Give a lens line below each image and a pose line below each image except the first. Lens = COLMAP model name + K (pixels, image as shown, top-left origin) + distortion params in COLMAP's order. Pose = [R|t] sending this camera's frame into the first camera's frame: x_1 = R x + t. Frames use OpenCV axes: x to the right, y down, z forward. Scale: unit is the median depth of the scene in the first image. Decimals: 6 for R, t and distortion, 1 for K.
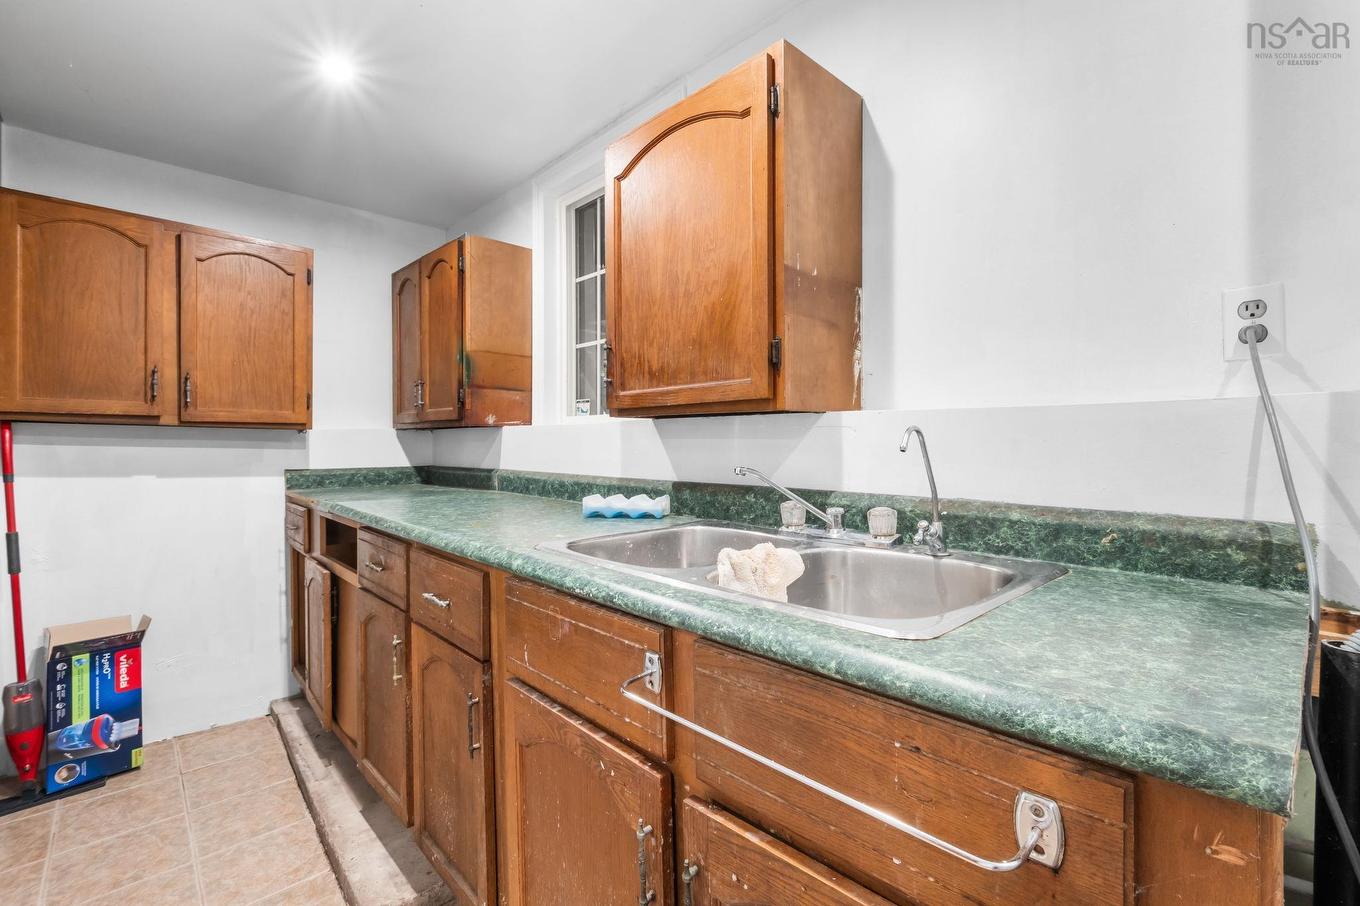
lens RADIAL K [[604.6, 0, 682.1], [0, 604.6, 435.7], [0, 0, 1]] dist [0.000322, -0.001953]
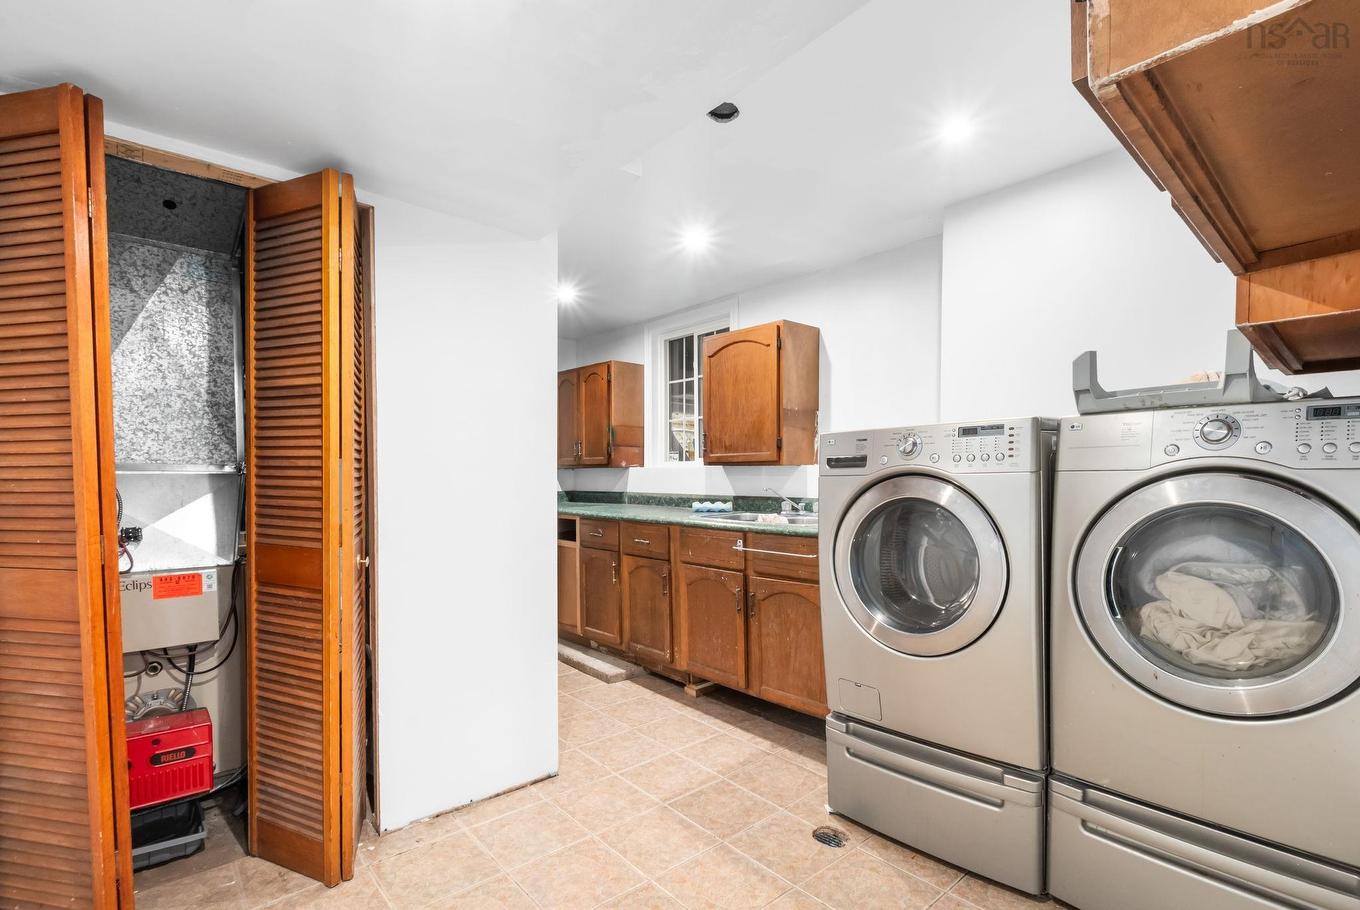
lens RADIAL K [[604.9, 0, 667.1], [0, 604.9, 480.5], [0, 0, 1]] dist [0.000270, -0.000225]
pose [[0.997954, 0.000262, -0.063943, -0.117959], [0.001175, 0.999748, 0.022432, -0.027641], [0.063932, -0.022461, 0.997701, -1.198114]]
